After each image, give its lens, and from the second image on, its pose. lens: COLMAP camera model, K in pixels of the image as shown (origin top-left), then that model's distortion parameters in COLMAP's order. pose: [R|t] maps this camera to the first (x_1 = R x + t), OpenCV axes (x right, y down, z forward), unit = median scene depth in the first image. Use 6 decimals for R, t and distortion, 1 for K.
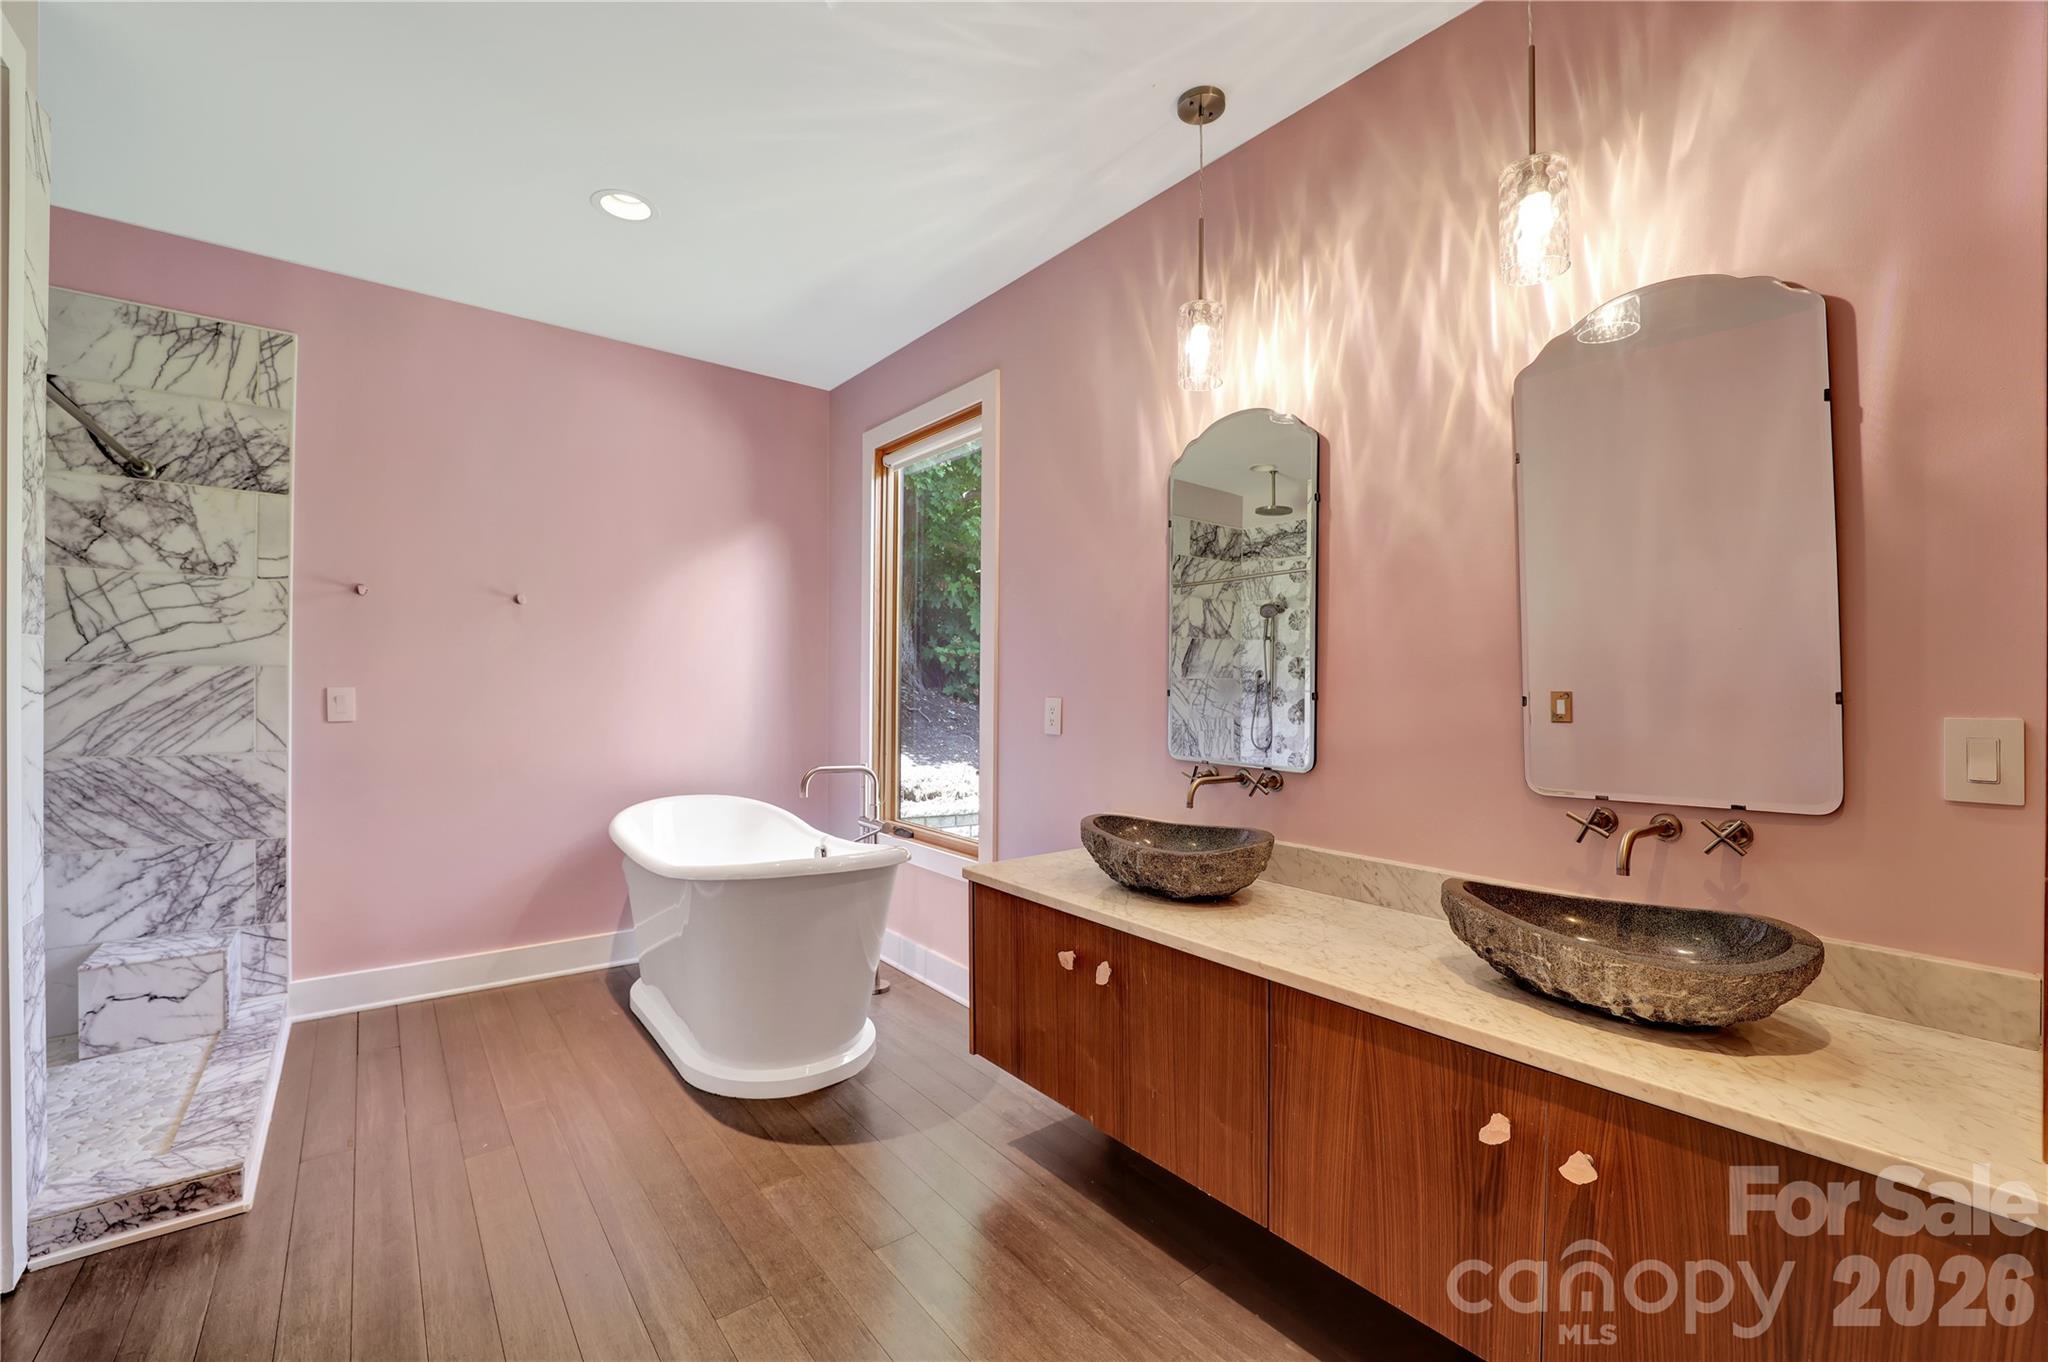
lens RADIAL K [[821.6, 0, 1024.0], [0, 821.6, 681.0], [0, 0, 1]] dist [-0.014793, -0.000183]
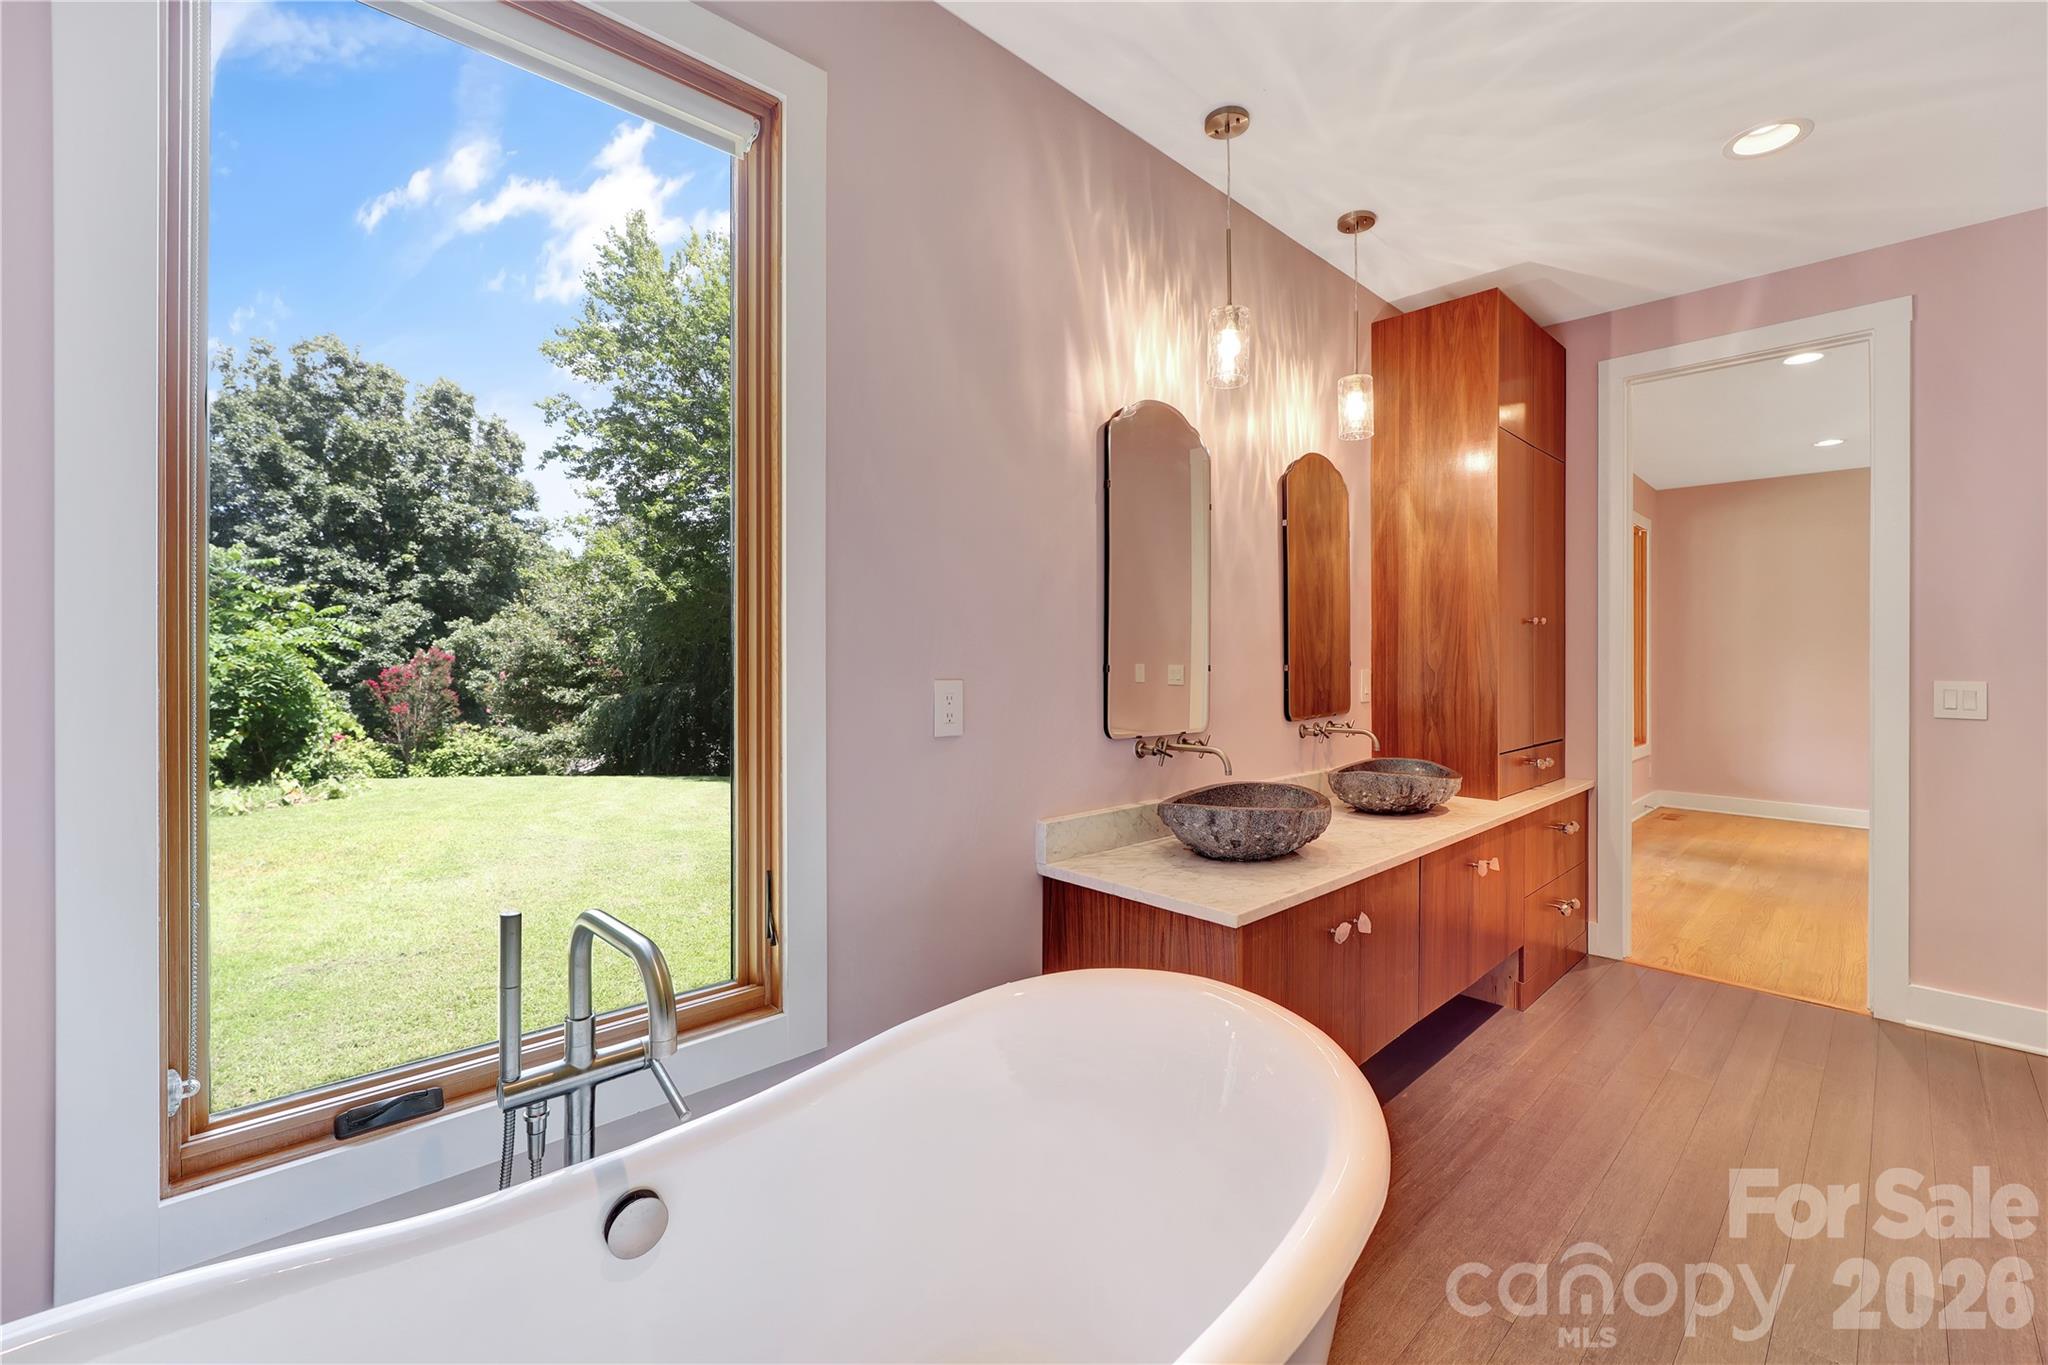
lens RADIAL K [[847.0, 0, 1019.4], [0, 847.0, 659.5], [0, 0, 1]] dist [-0.000880, 0.000113]
pose [[-0.068610, -0.010694, 0.997586, -0.887947], [-0.007788, 0.999918, 0.010183, -0.005483], [-0.997613, -0.007071, -0.068688, 1.351614]]
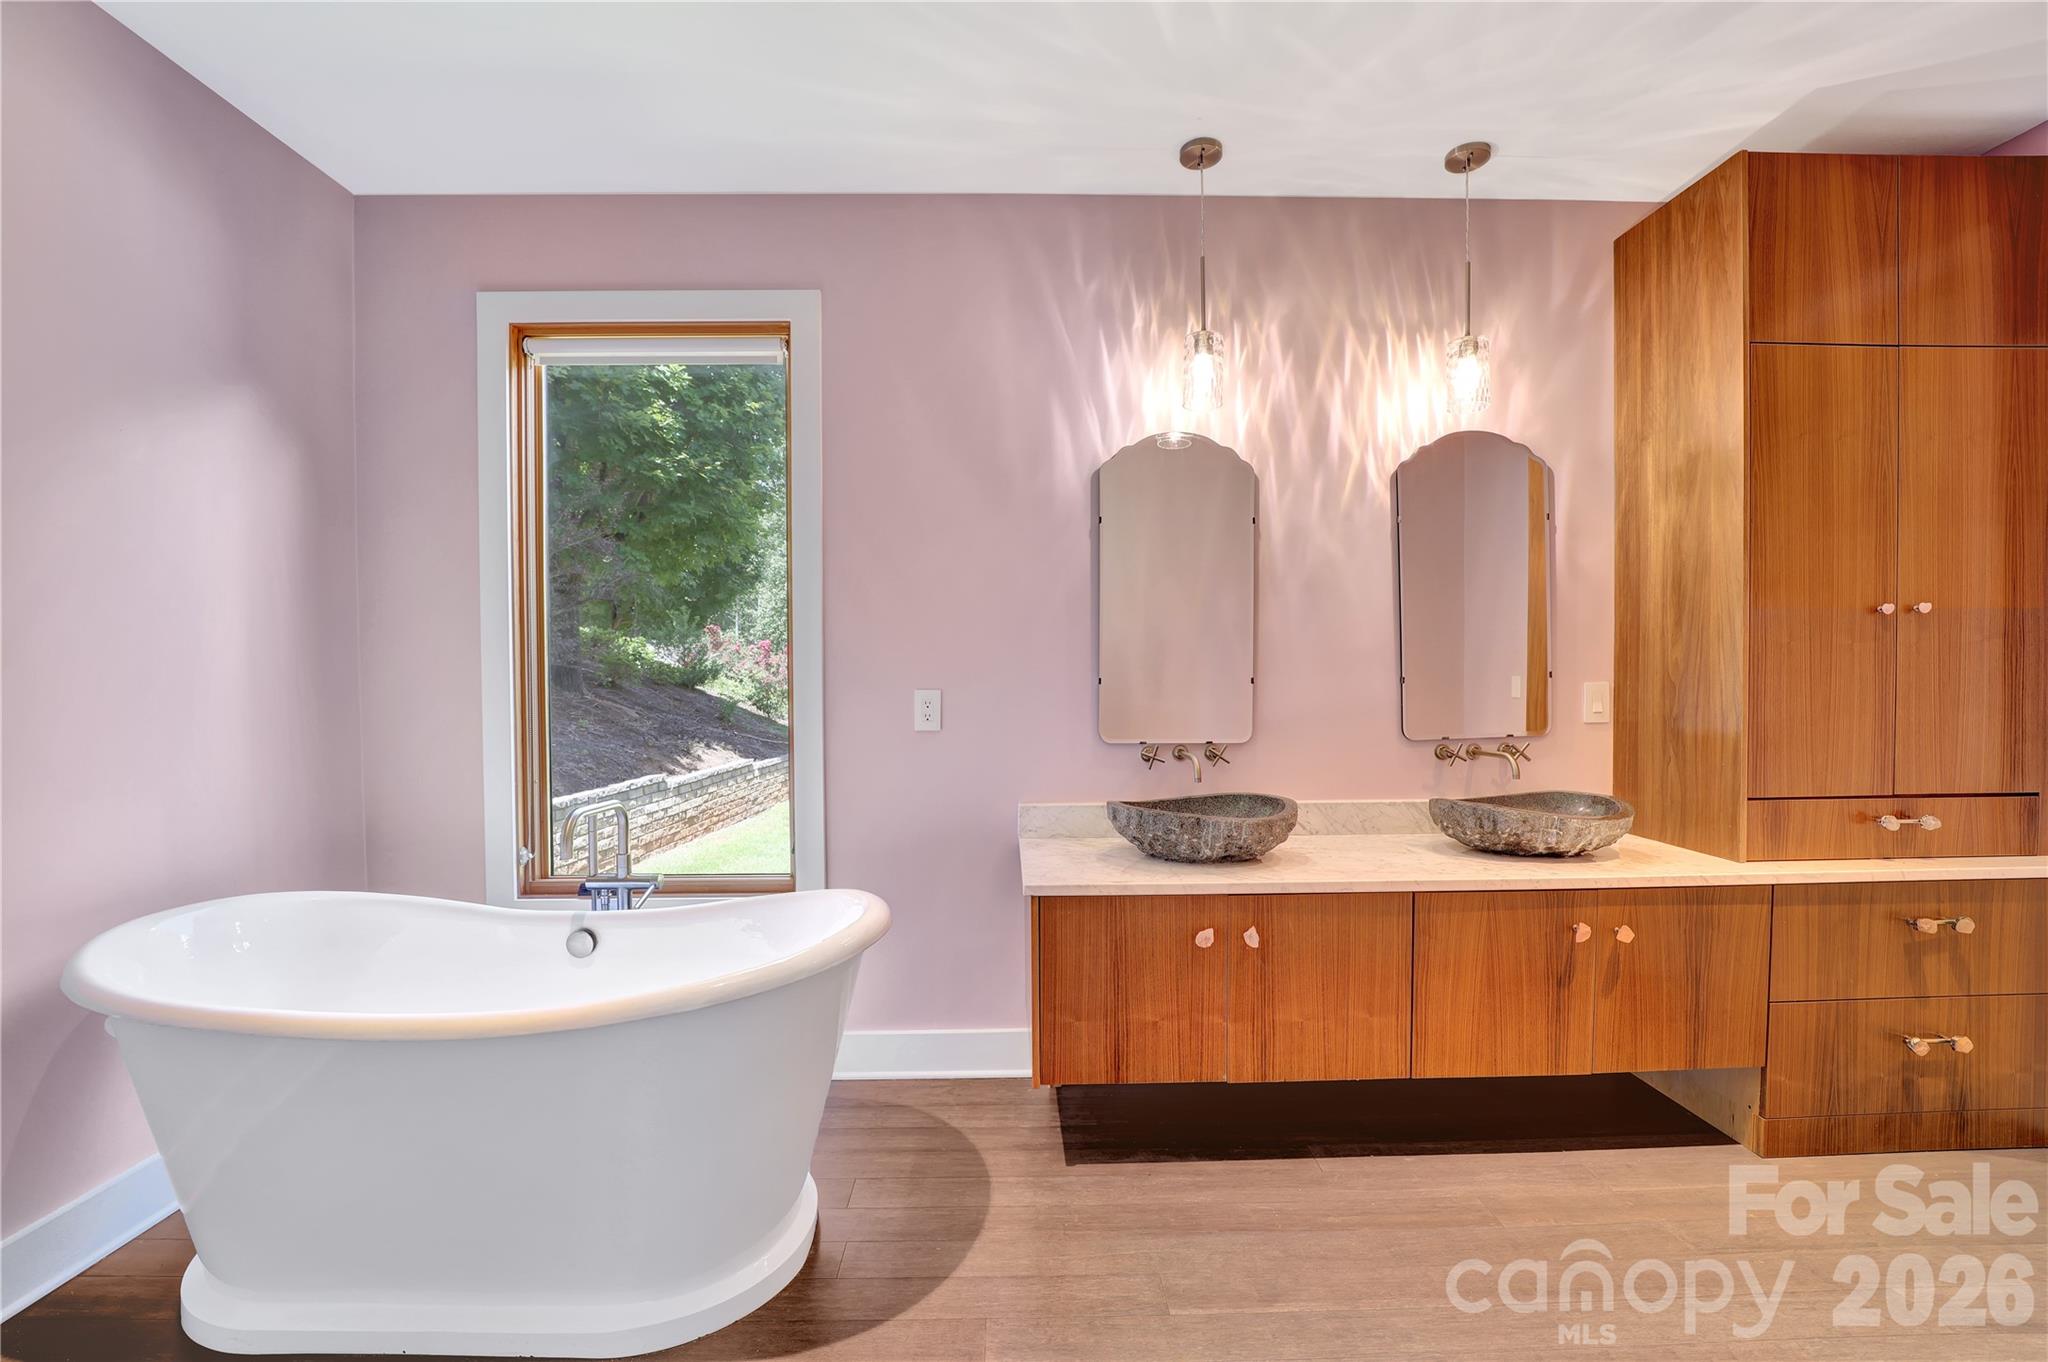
lens RADIAL K [[821.6, 0, 1024.0], [0, 821.6, 681.0], [0, 0, 1]] dist [-0.014793, -0.000183]
pose [[0.613315, -0.025047, 0.789441, -0.834168], [0.009909, 0.999662, 0.024019, -0.014069], [-0.789776, -0.006909, 0.613356, 0.502674]]
